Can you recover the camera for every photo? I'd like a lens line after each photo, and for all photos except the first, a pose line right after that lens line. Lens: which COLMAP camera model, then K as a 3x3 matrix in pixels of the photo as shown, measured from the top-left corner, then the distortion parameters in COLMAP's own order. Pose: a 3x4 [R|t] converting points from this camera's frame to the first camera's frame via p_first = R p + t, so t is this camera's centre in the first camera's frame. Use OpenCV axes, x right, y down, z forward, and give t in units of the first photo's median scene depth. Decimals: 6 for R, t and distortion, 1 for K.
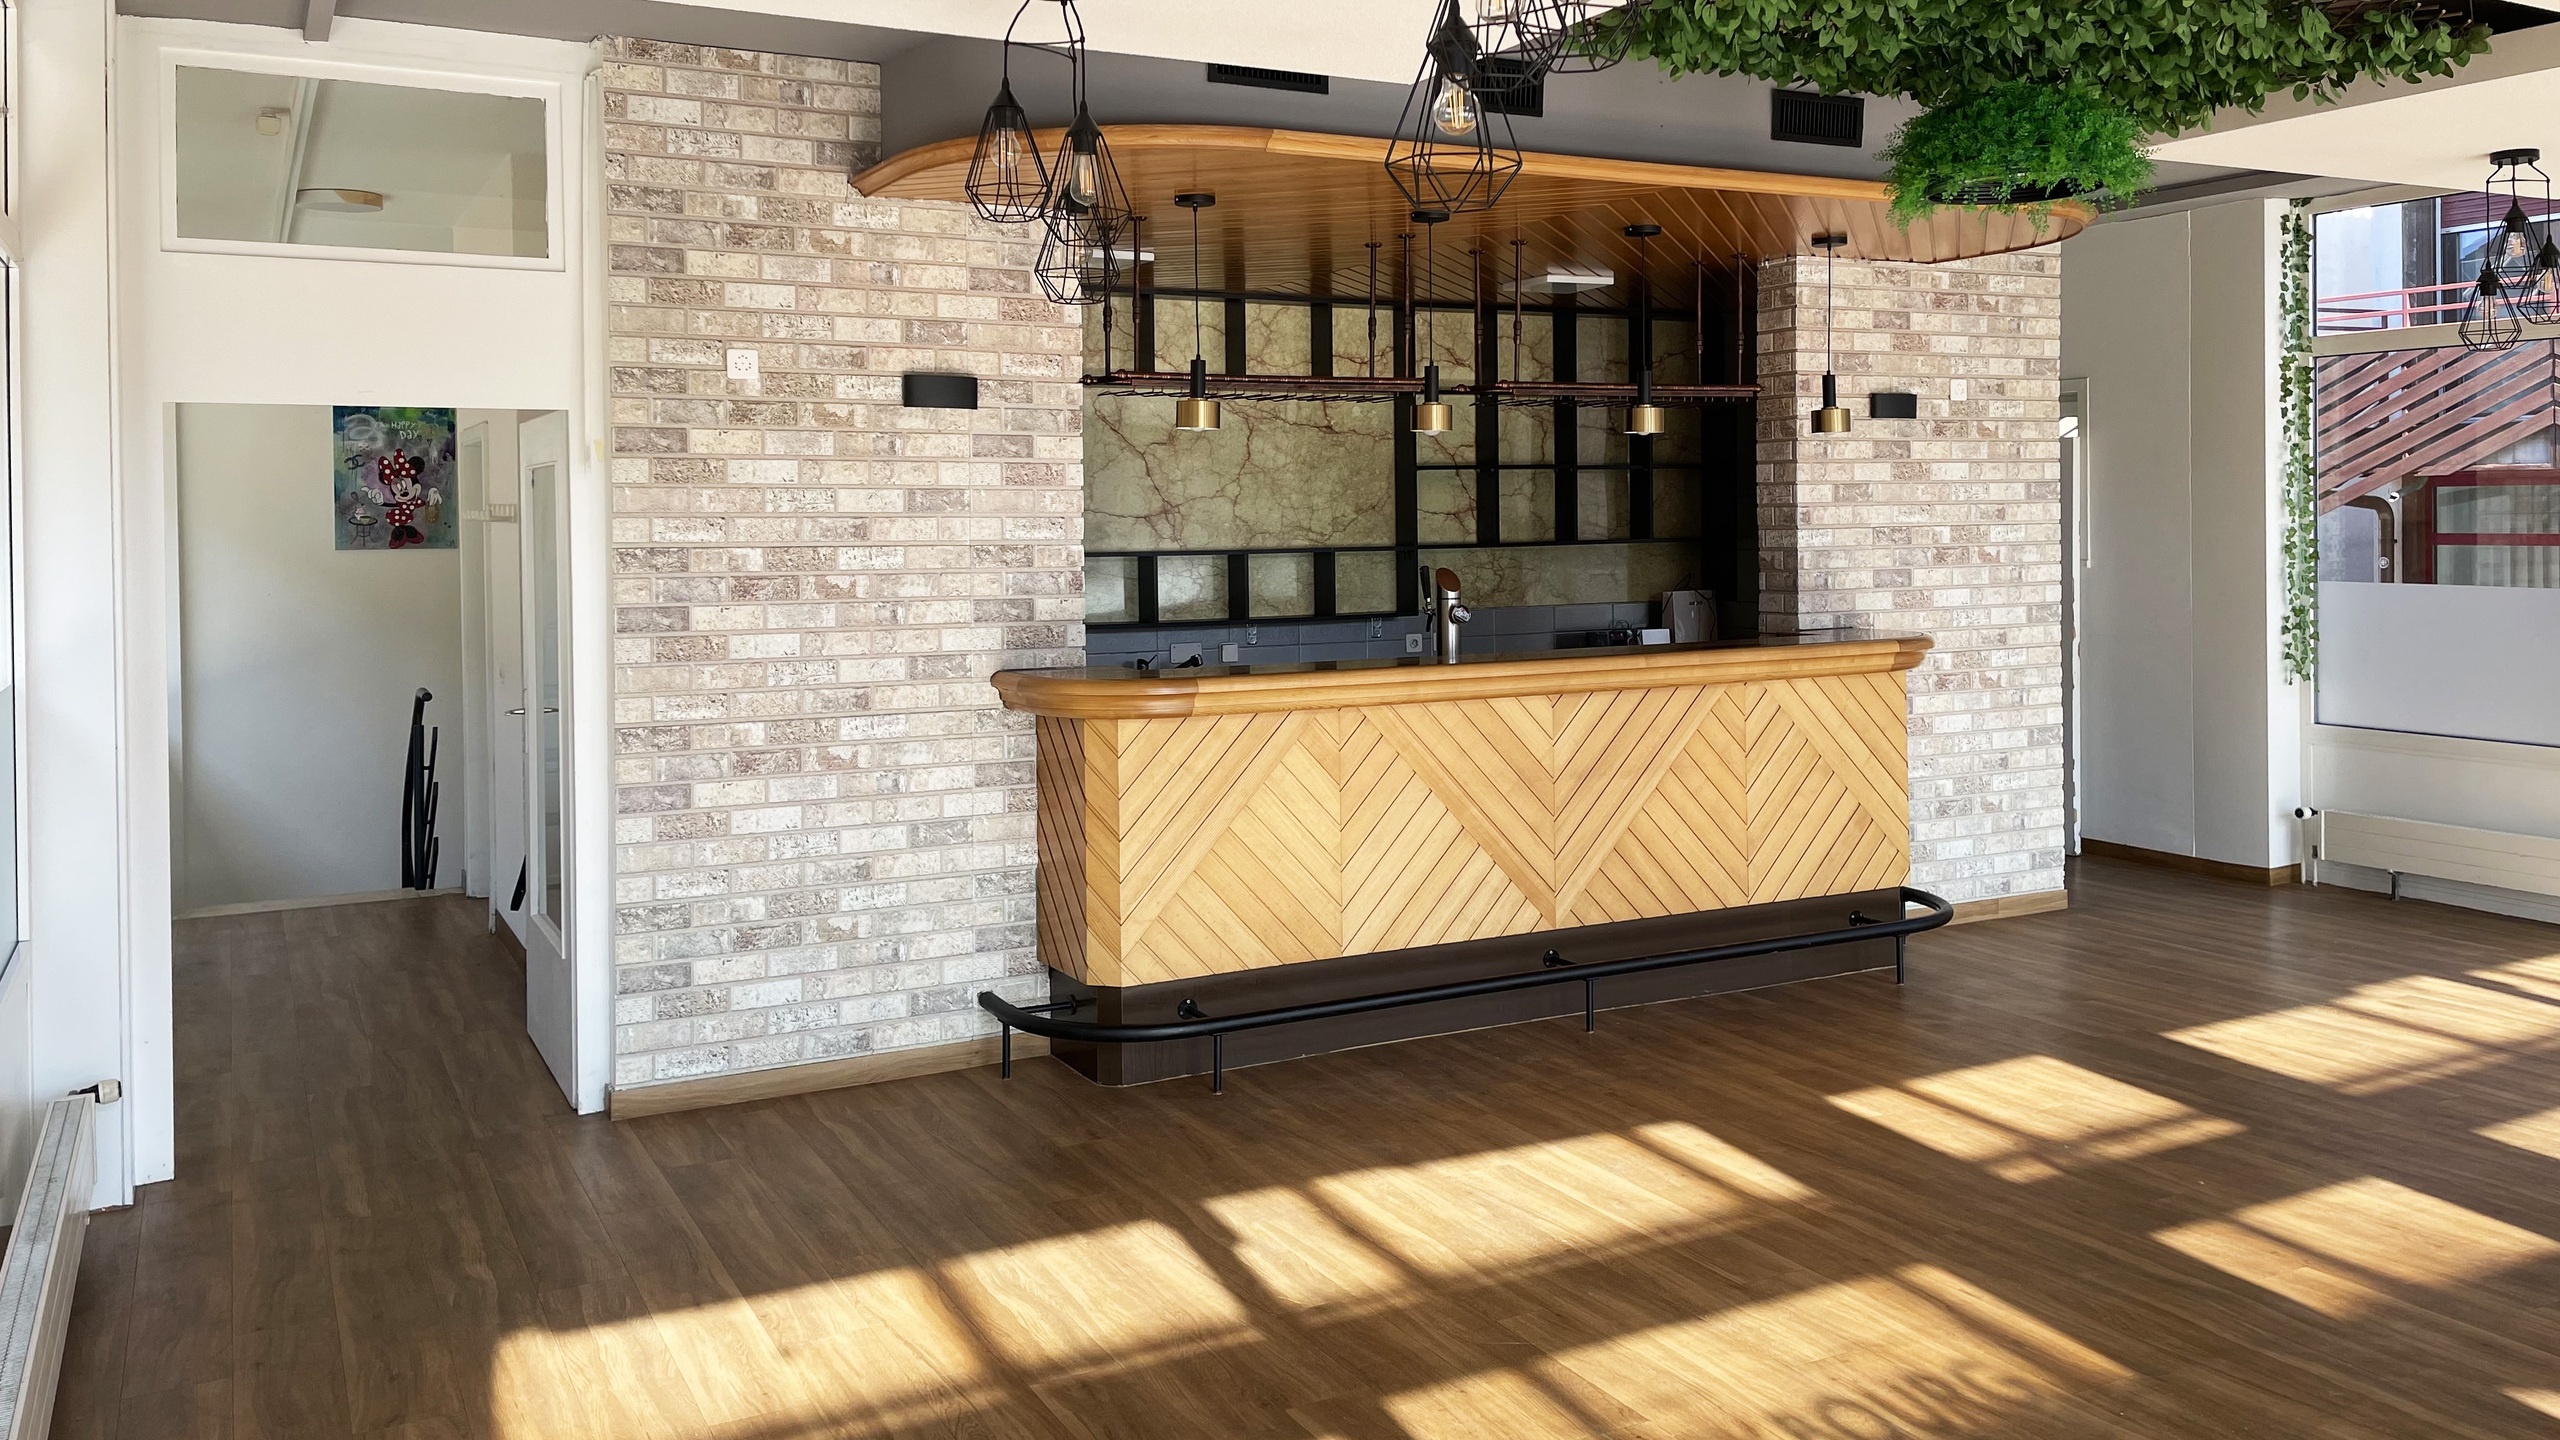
lens RADIAL K [[1901.4, 0, 1331.6], [0, 1901.4, 714.5], [0, 0, 1]] dist [0.052271, -0.075642]
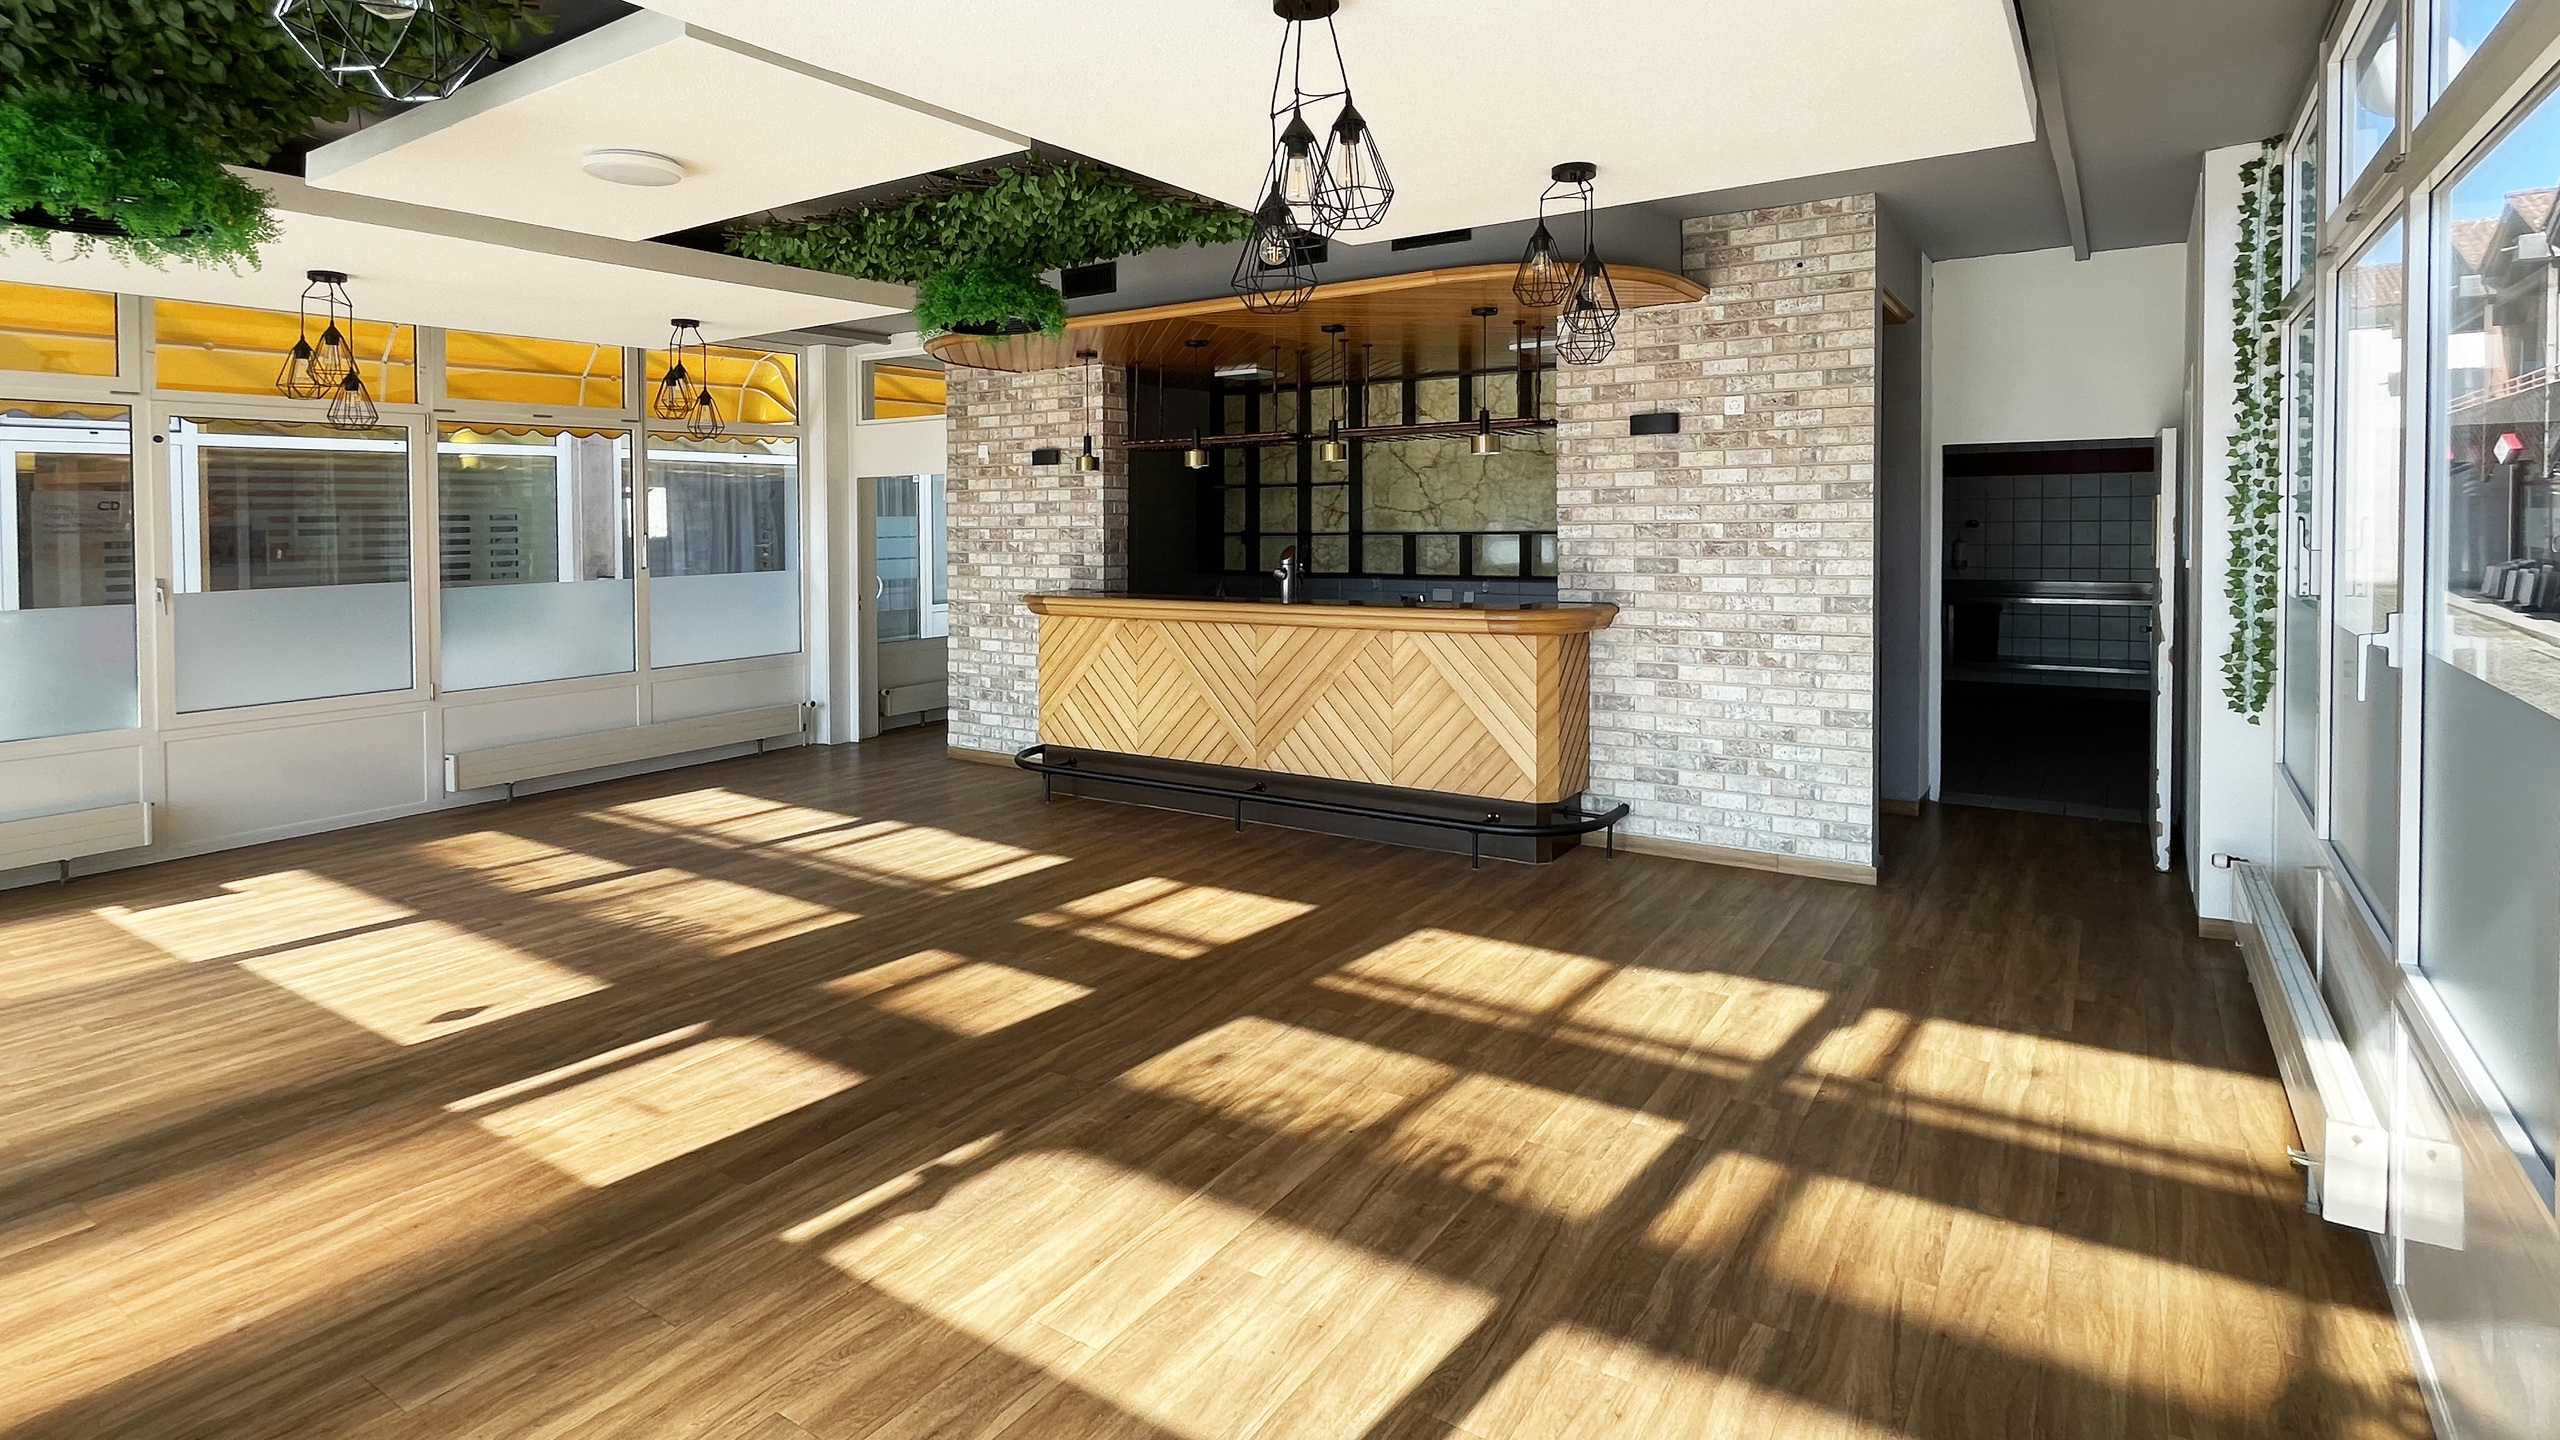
lens RADIAL K [[1222.4, 0, 1391.0], [0, 1222.4, 640.3], [0, 0, 1]] dist [0.003191, -0.002585]
pose [[0.529333, 0.092701, -0.843335, 0.877332], [-0.079787, 0.995047, 0.059298, -0.057232], [0.844654, 0.035898, 0.534107, 0.445476]]
